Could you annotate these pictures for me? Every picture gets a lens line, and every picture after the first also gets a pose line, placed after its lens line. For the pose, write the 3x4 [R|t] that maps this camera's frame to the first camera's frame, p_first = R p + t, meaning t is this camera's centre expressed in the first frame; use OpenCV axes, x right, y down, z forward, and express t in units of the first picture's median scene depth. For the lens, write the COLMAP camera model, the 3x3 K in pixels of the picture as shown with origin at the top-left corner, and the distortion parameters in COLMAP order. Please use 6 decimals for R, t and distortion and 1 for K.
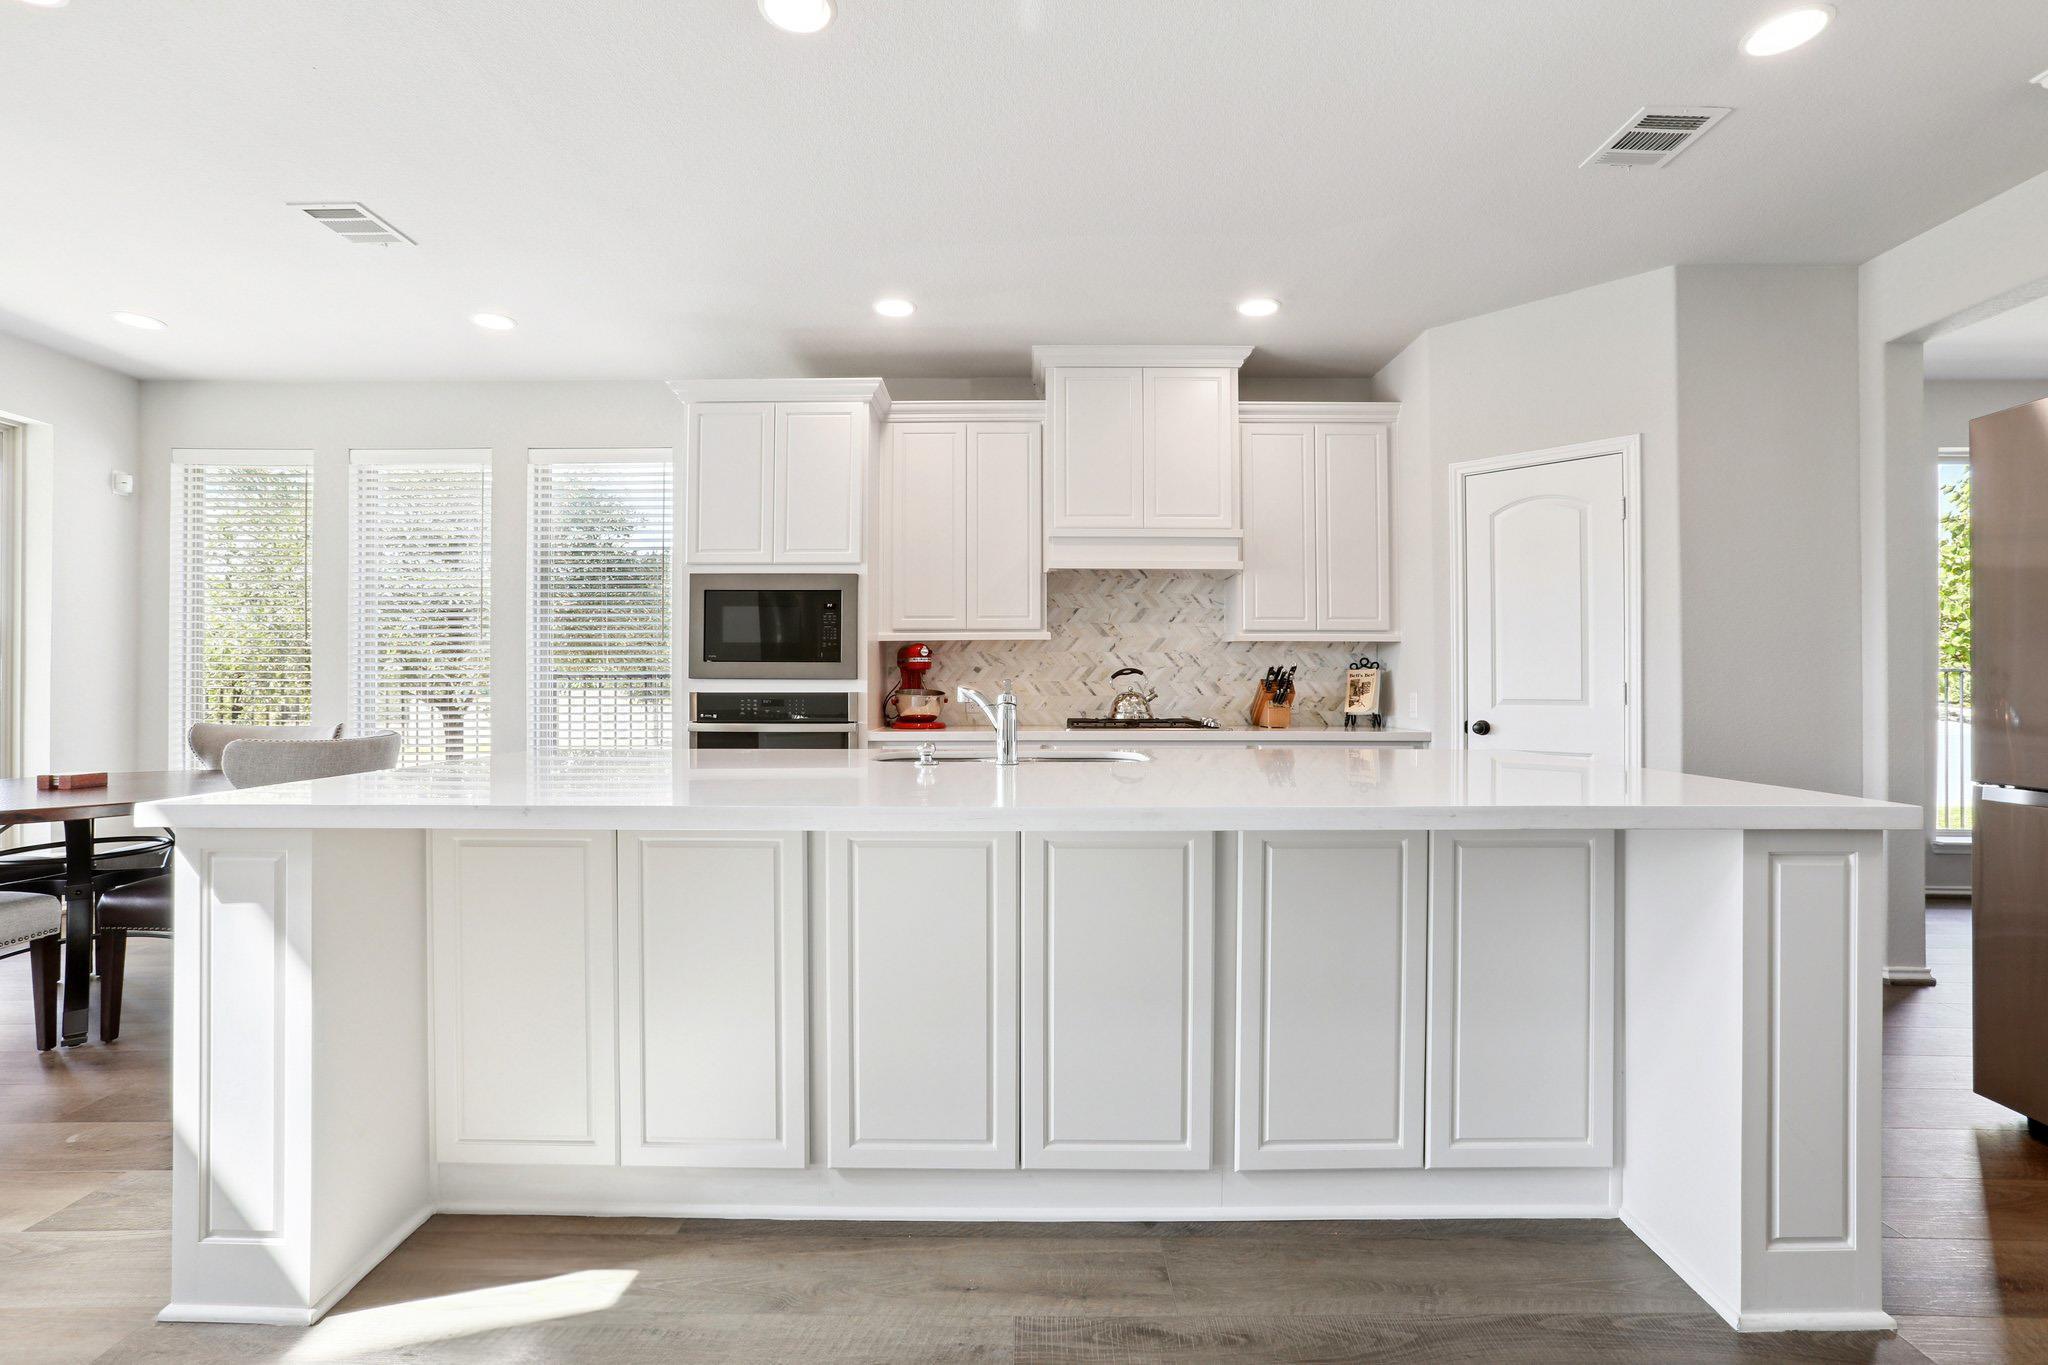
lens RADIAL K [[949.3, 0, 1068.1], [0, 949.3, 666.4], [0, 0, 1]] dist [-0.014601, 0.000227]
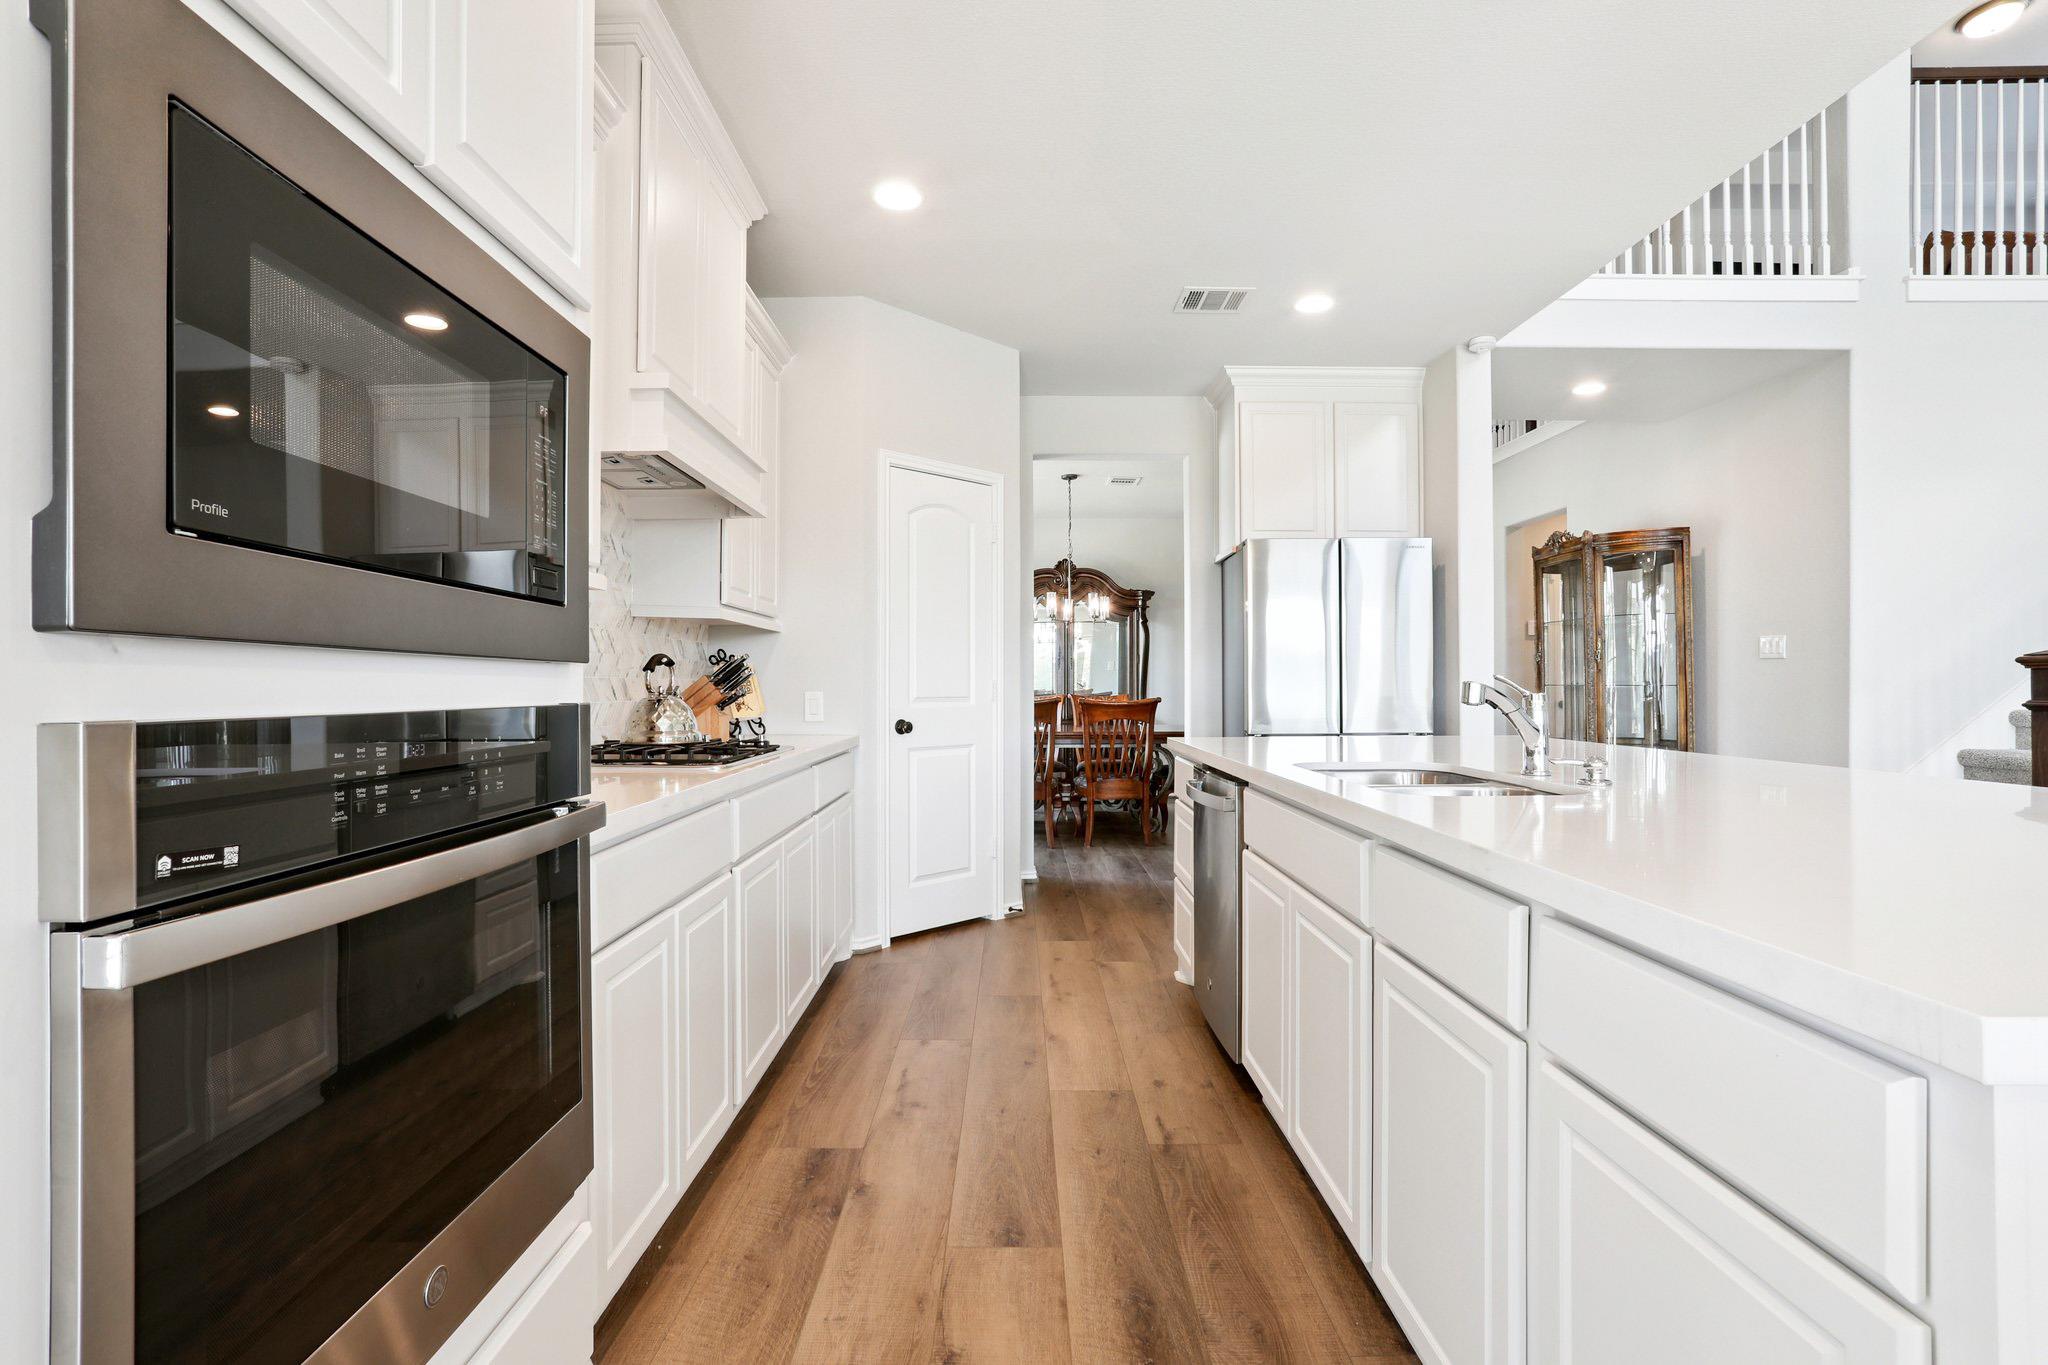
lens RADIAL K [[949.3, 0, 1032.3], [0, 949.3, 658.1], [0, 0, 1]] dist [-0.014601, 0.000227]
pose [[-0.003832, 0.026638, 0.999638, -0.542139], [-0.017538, 0.999490, -0.026702, 0.017970], [-0.999839, -0.017634, -0.003363, 0.854434]]
